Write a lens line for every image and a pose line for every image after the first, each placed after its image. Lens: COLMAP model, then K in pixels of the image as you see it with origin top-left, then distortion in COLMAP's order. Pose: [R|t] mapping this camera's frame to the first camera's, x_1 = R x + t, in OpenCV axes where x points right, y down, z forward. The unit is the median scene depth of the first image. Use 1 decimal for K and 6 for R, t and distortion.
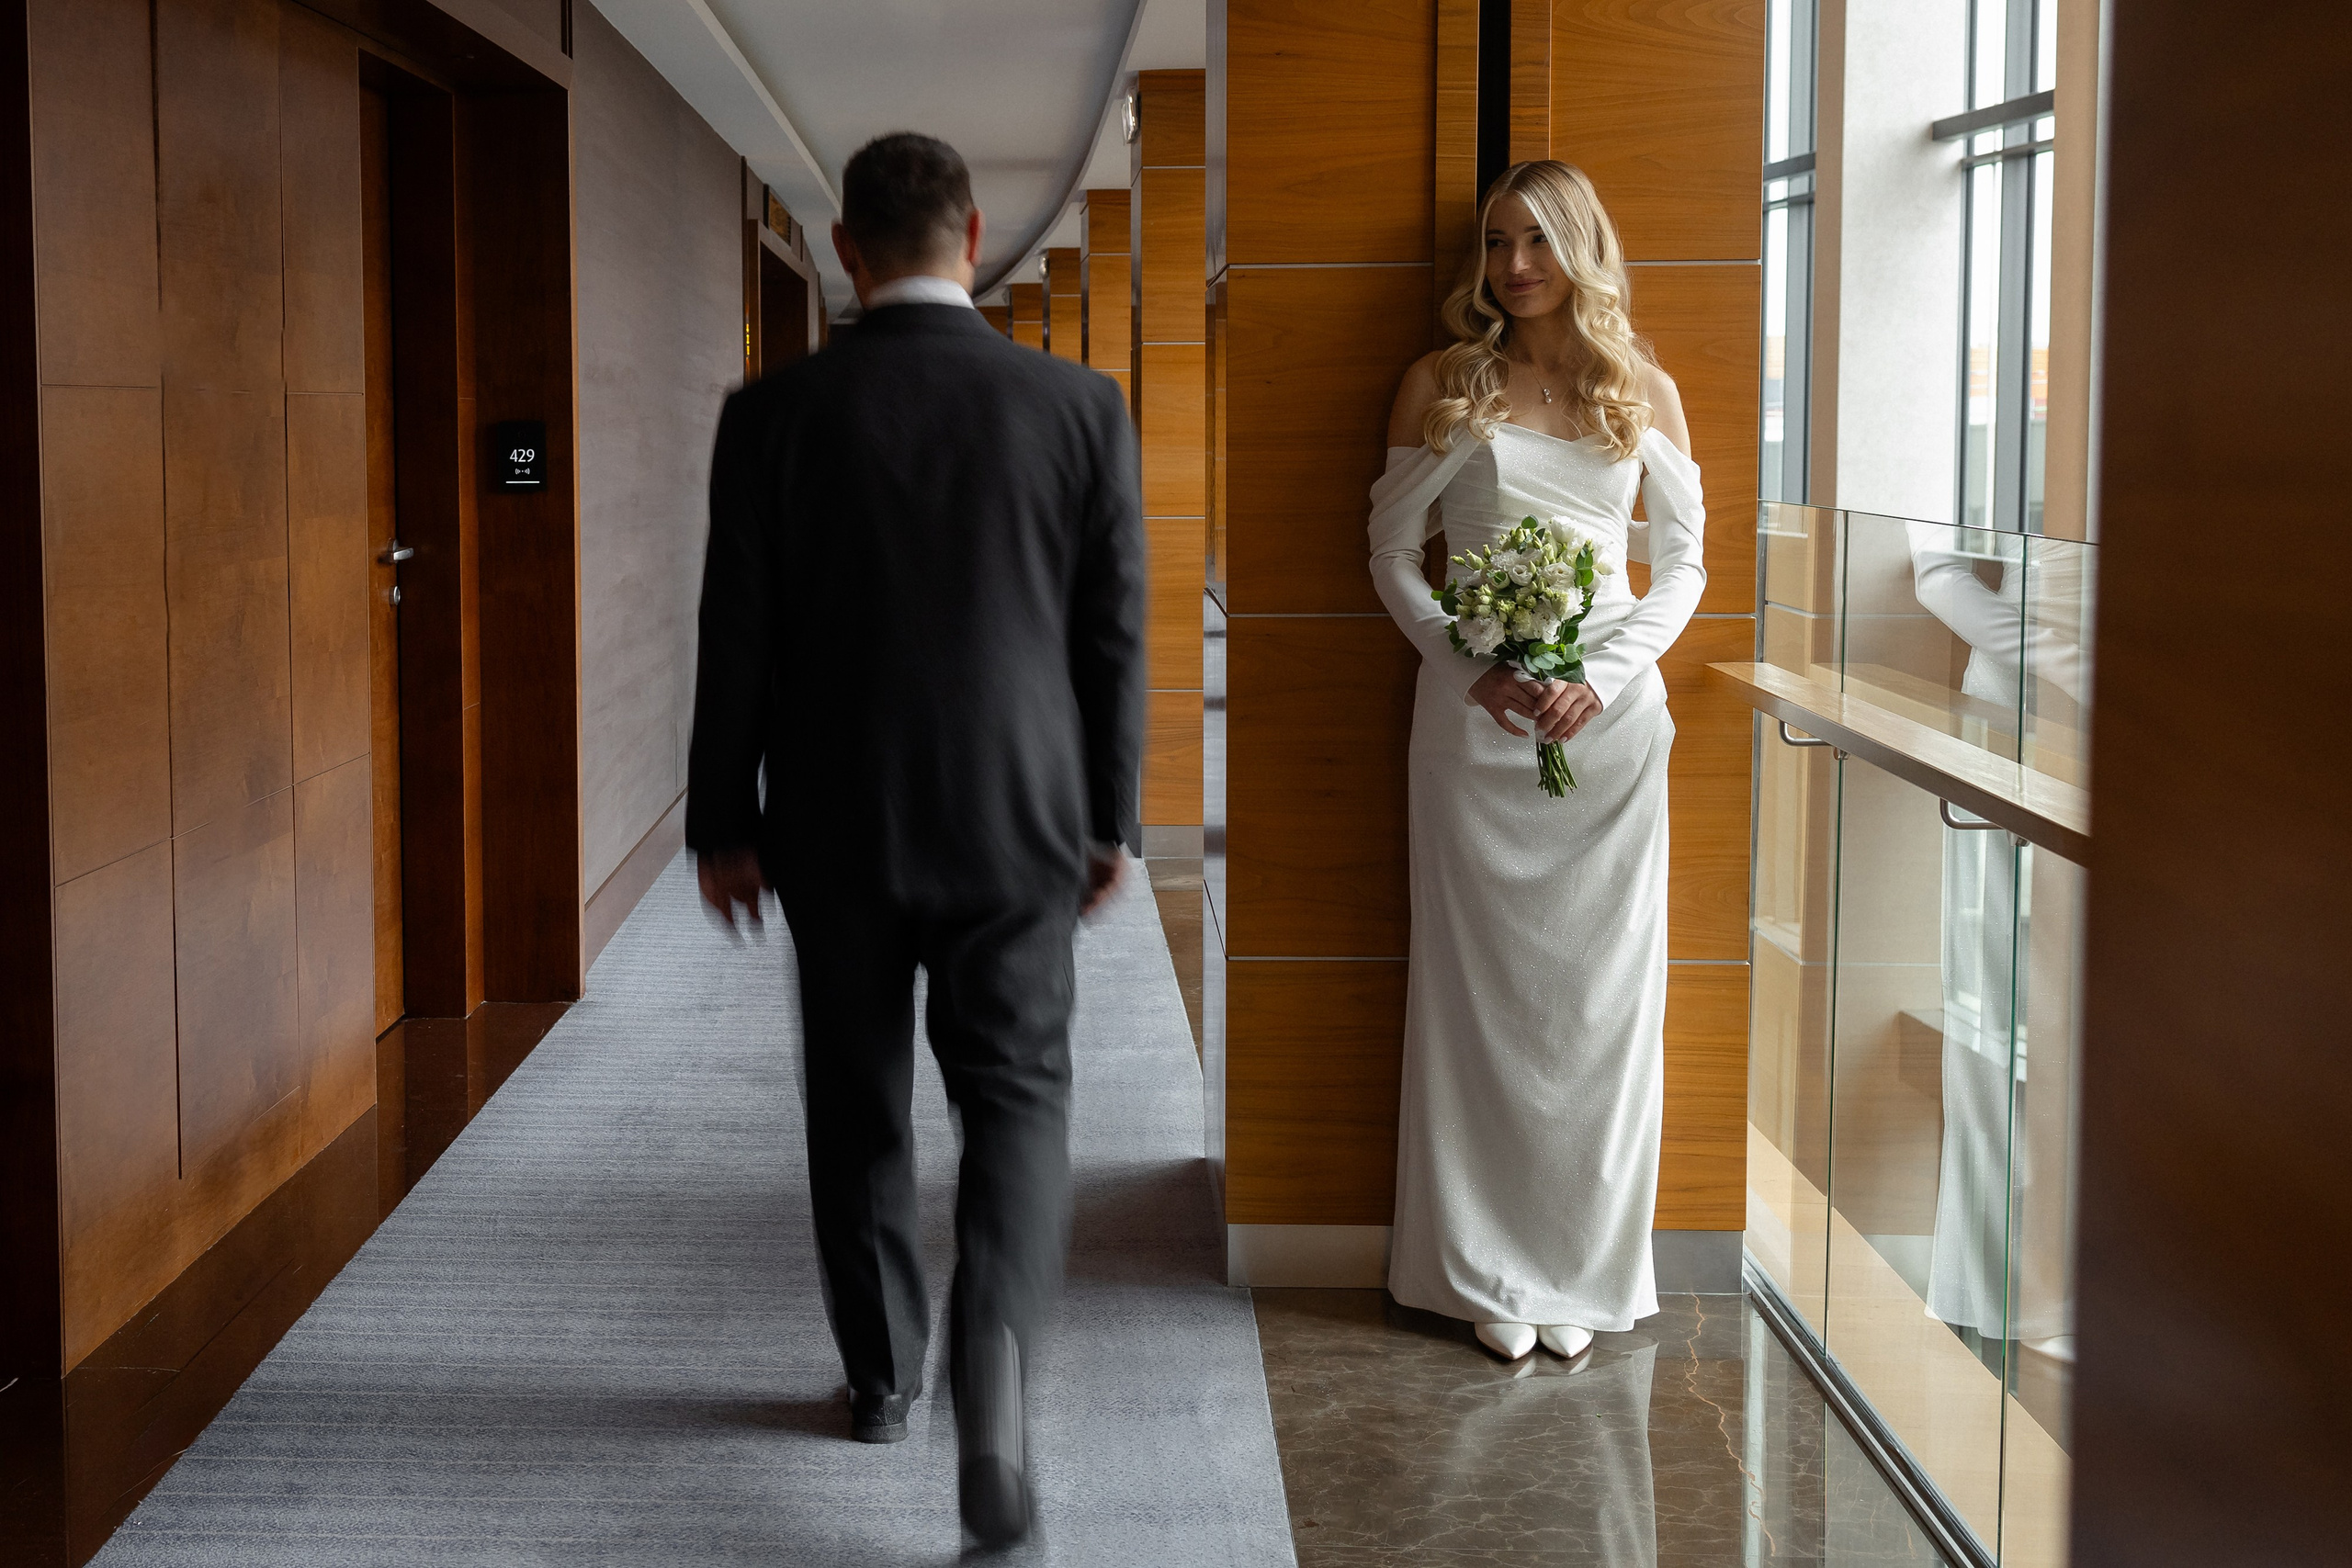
lens RADIAL K [[2678.3, 0, 940.2], [0, 2678.3, 642.7], [0, 0, 1]] dist [-0.009934, -0.005420]
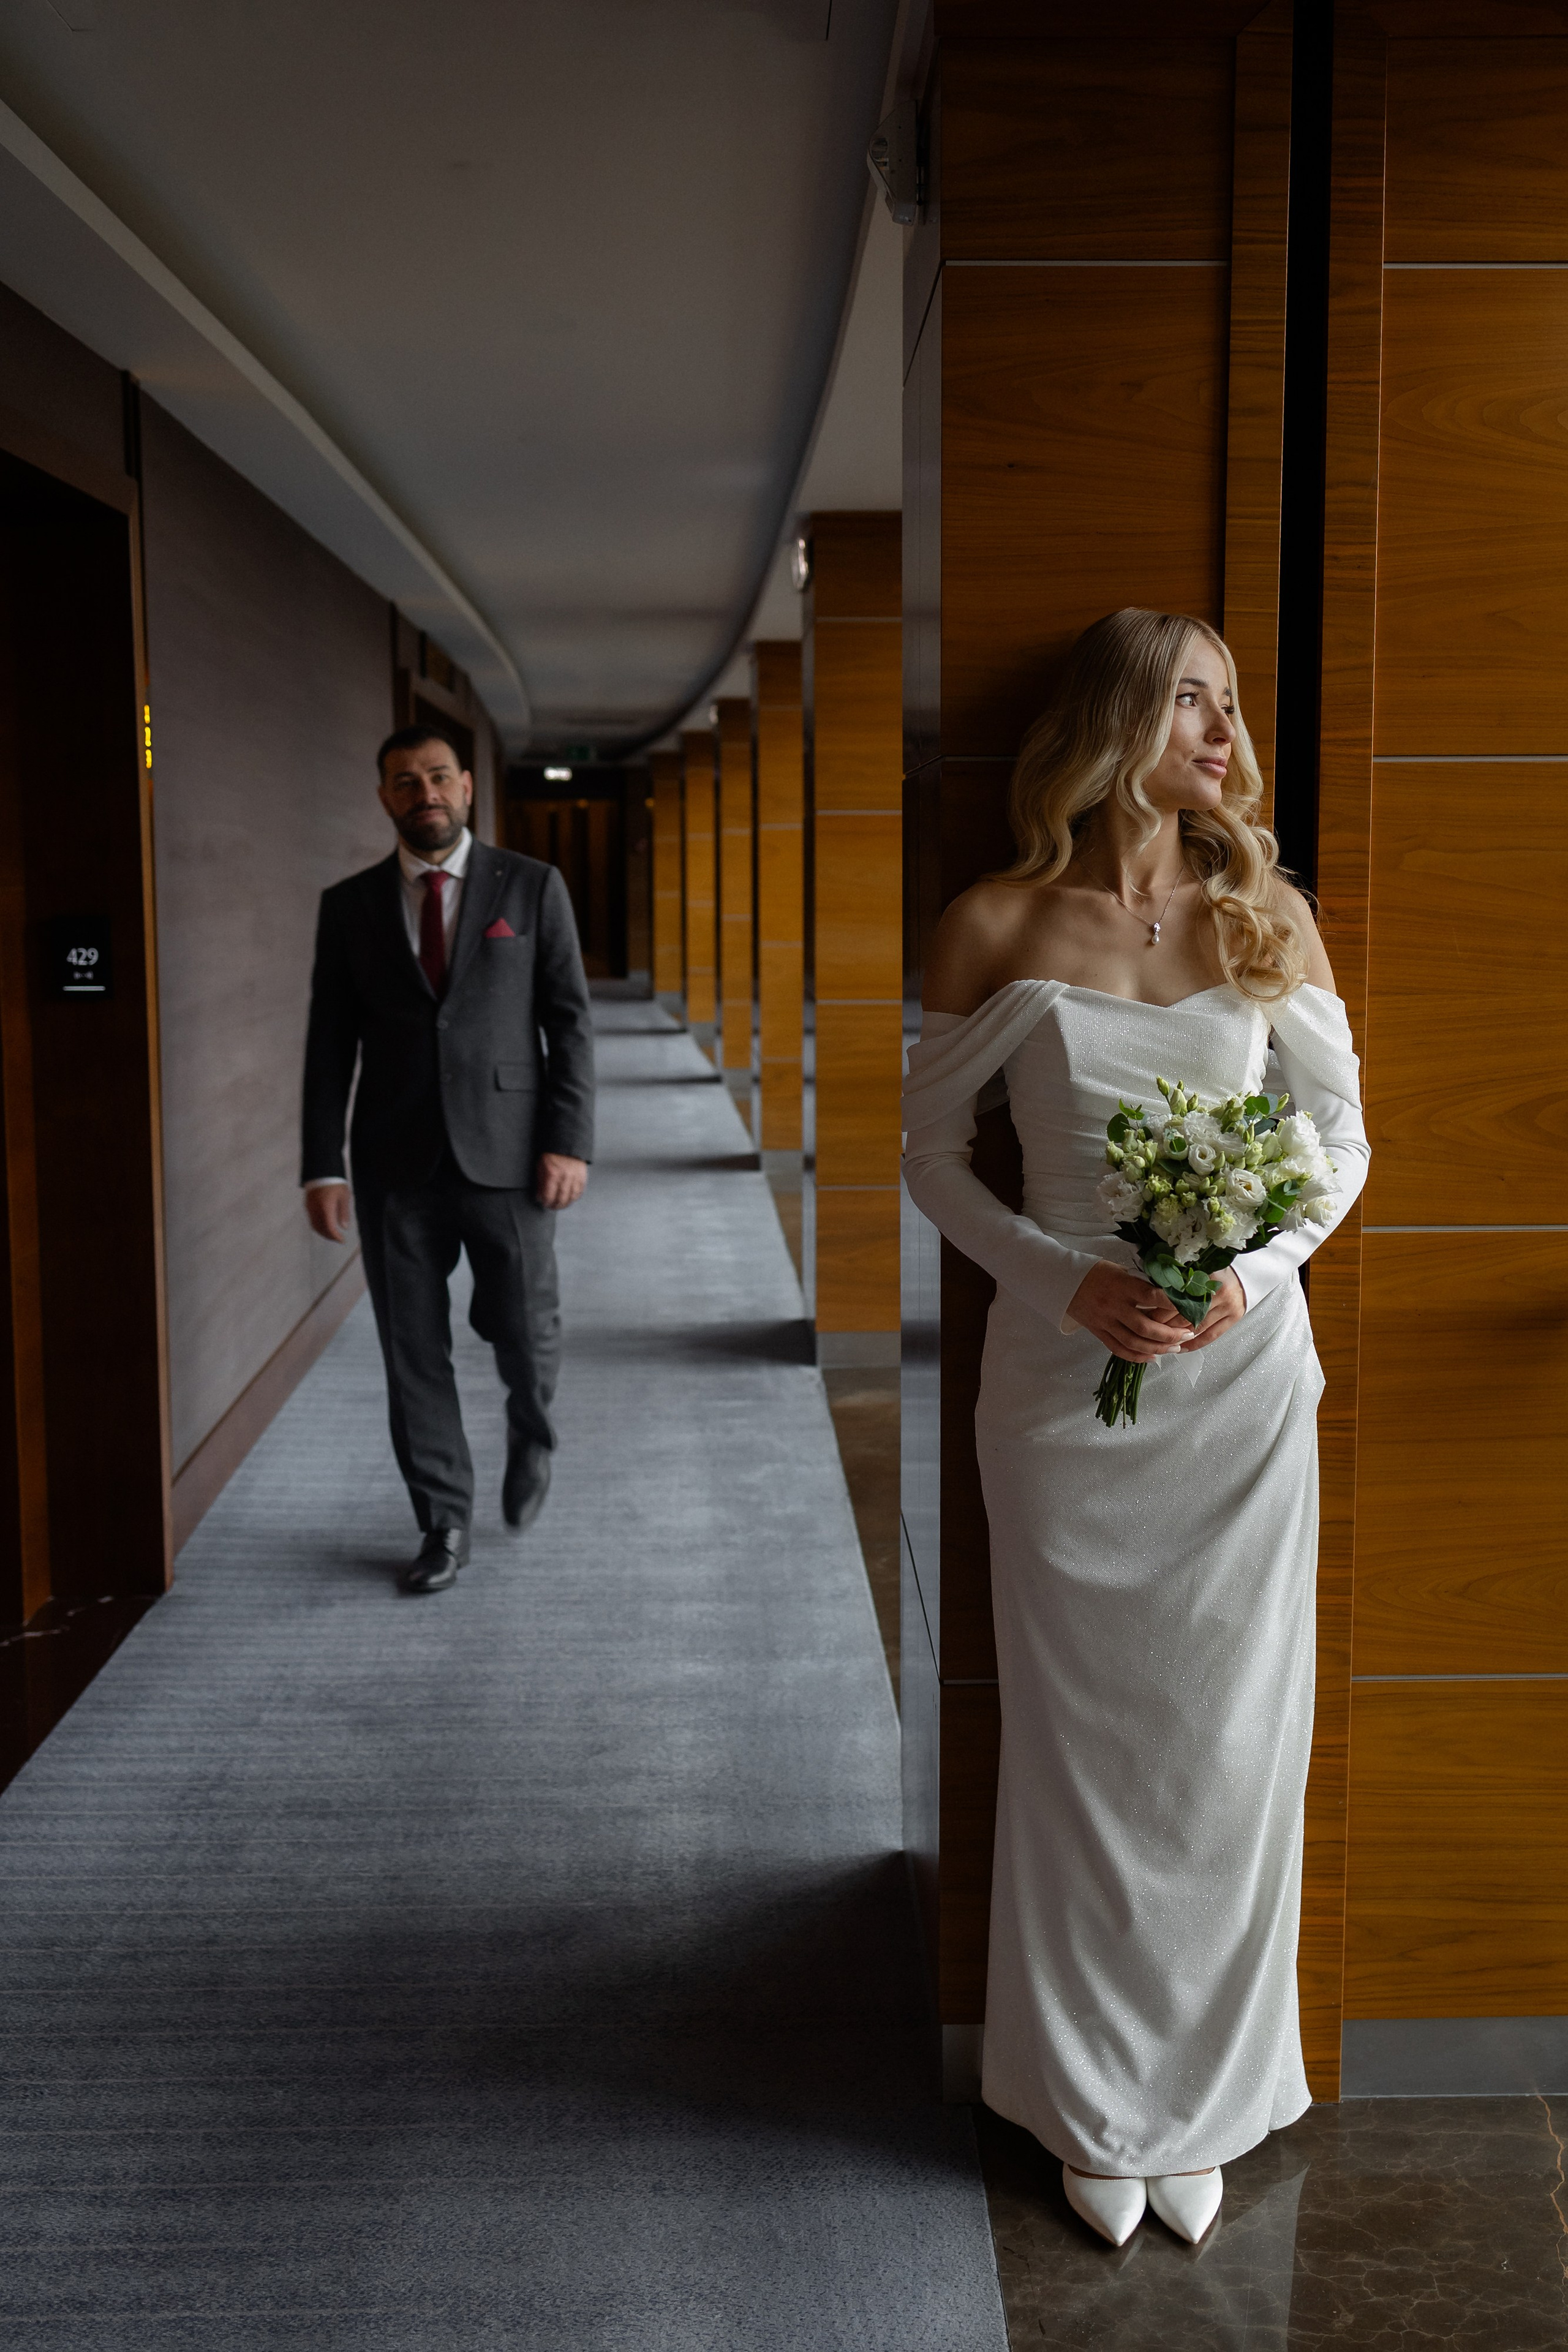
lens RADIAL K [[2479.1, 0, 847.1], [0, 2479.1, 1168.4], [0, 0, 1]] dist [0.007365, 0.011354]
pose [[0.995967, -0.007430, 0.089410, 0.016262], [0.003577, 0.999061, 0.043185, -0.047168], [-0.089646, -0.042691, 0.995058, 0.262193]]
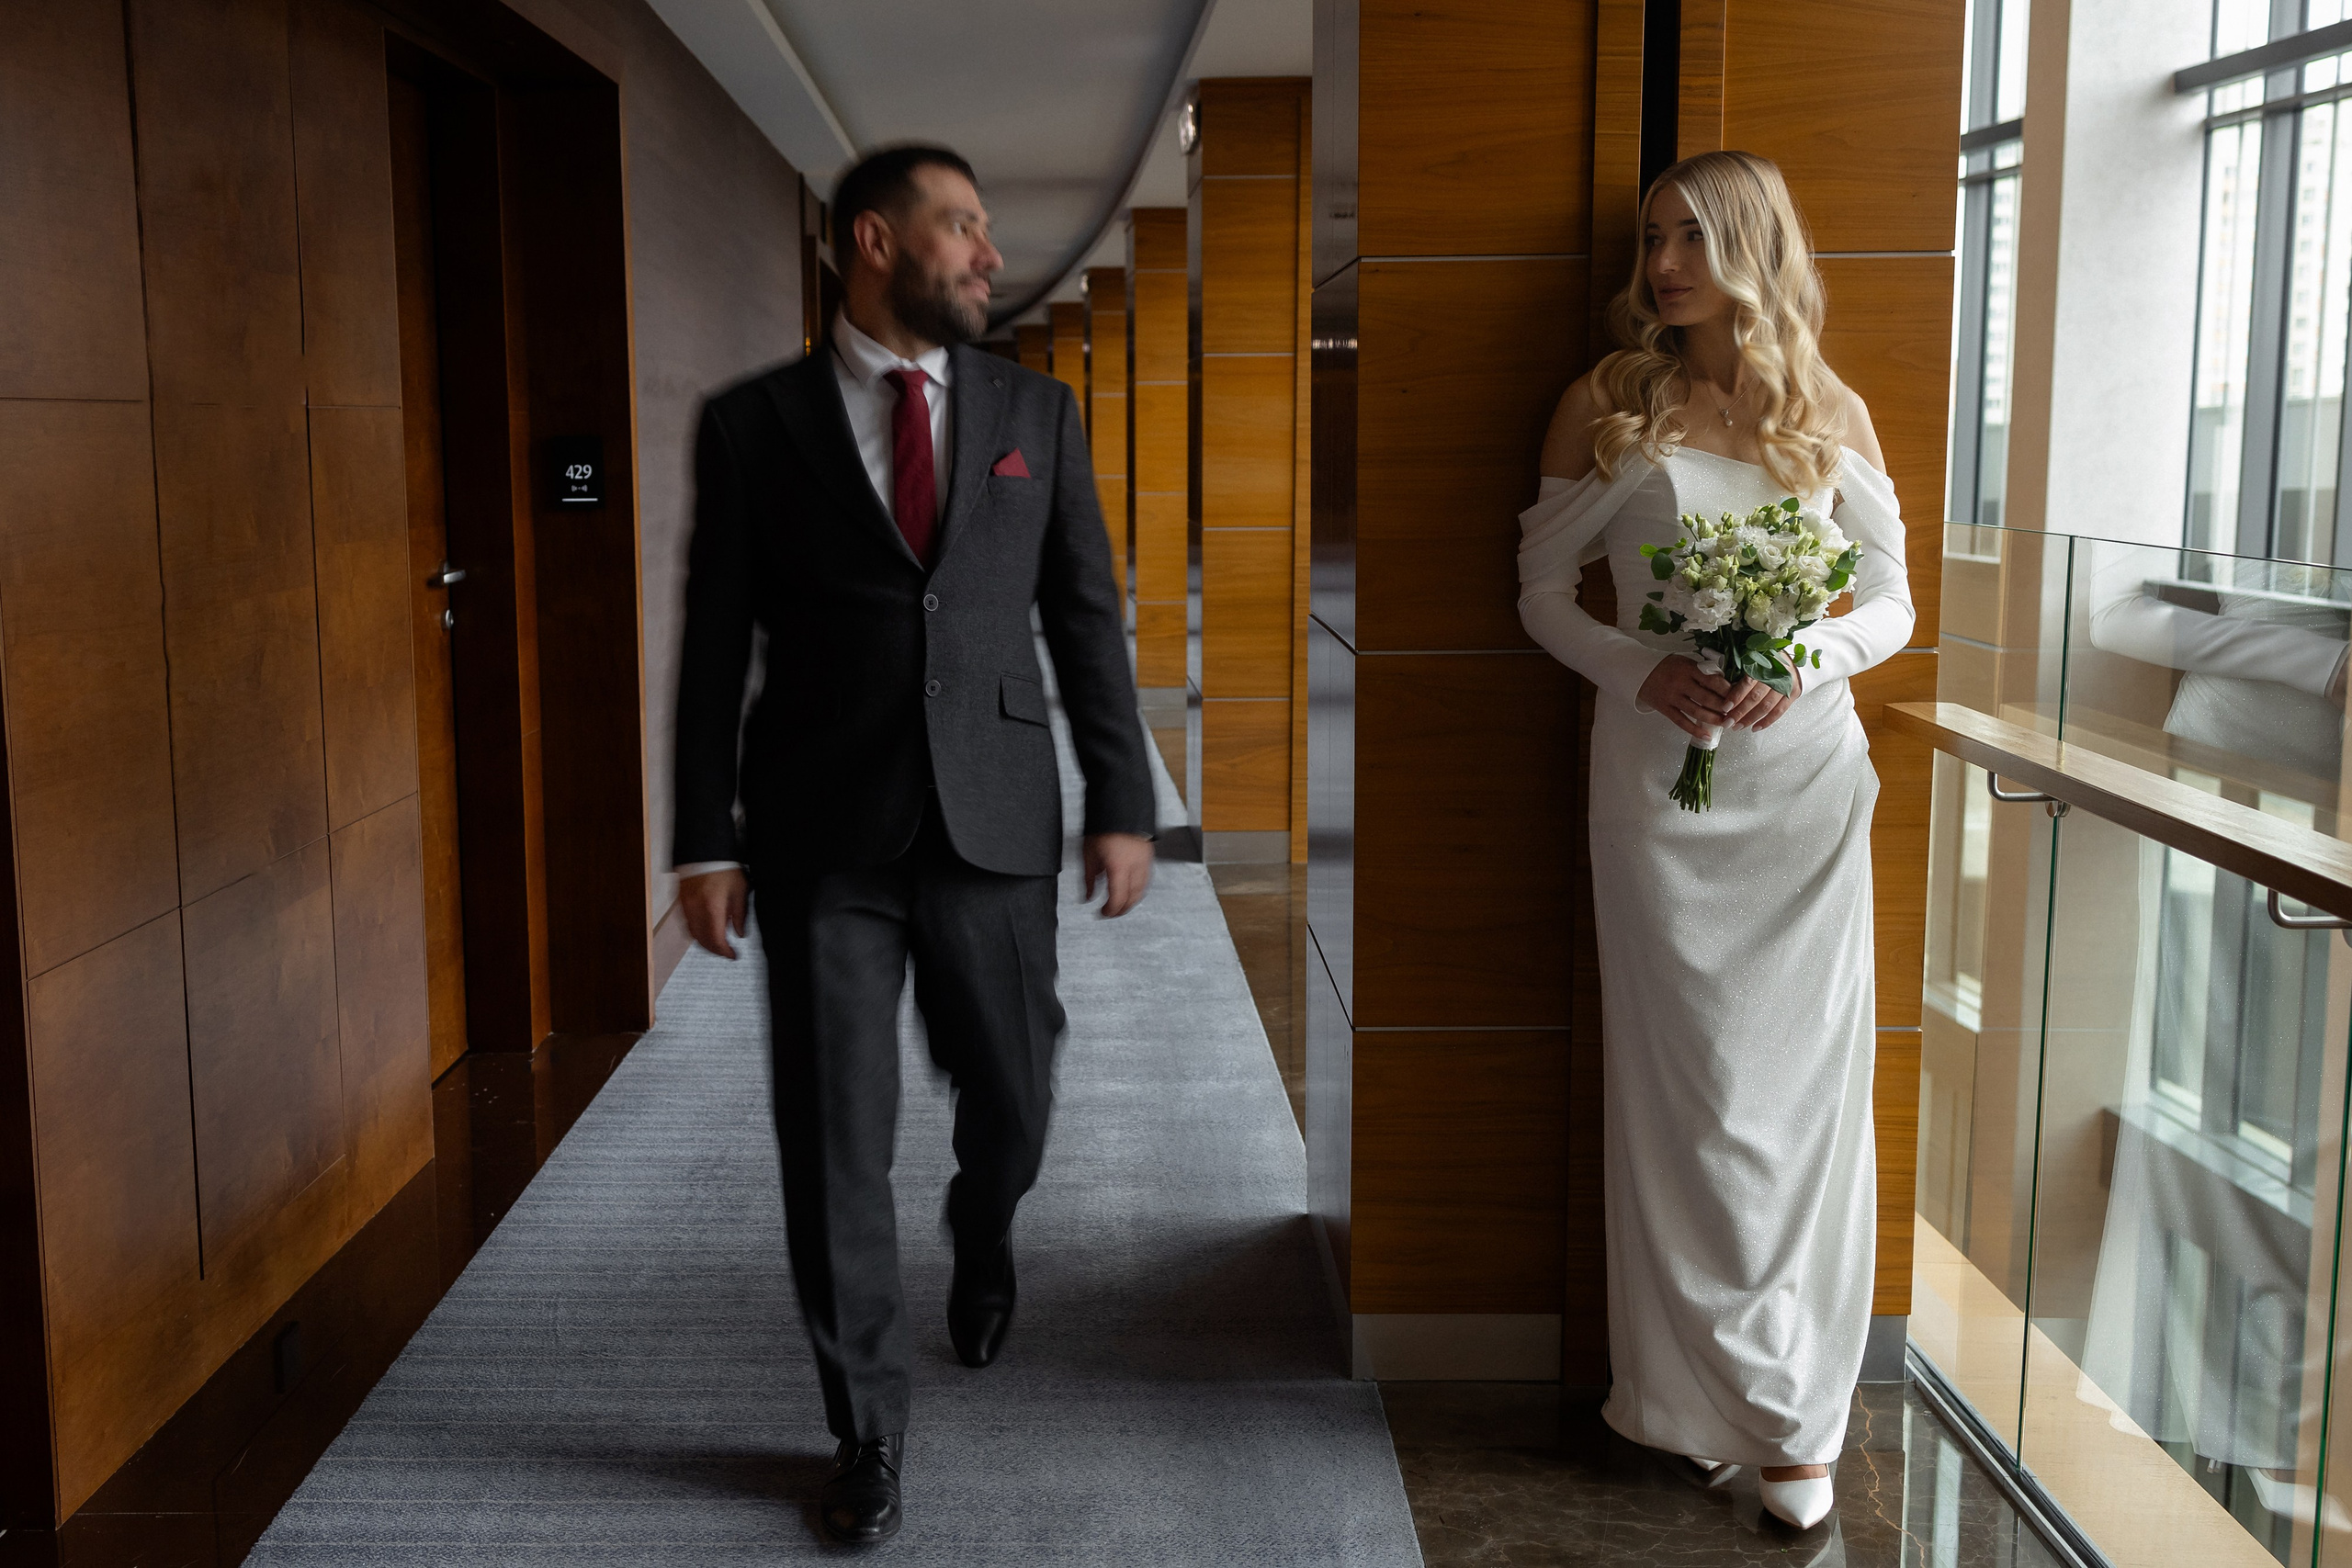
lens RADIAL K [[2401.3, 0, 1074.1], [0, 2401.3, 800.3], [0, 0, 1]] dist [-0.002313, -0.019710]
pose [[0.999265, -0.008816, 0.037313, -0.014796], [0.006188, 0.997531, 0.069959, -0.014810], [-0.037838, -0.069676, 0.996852, 0.161970]]
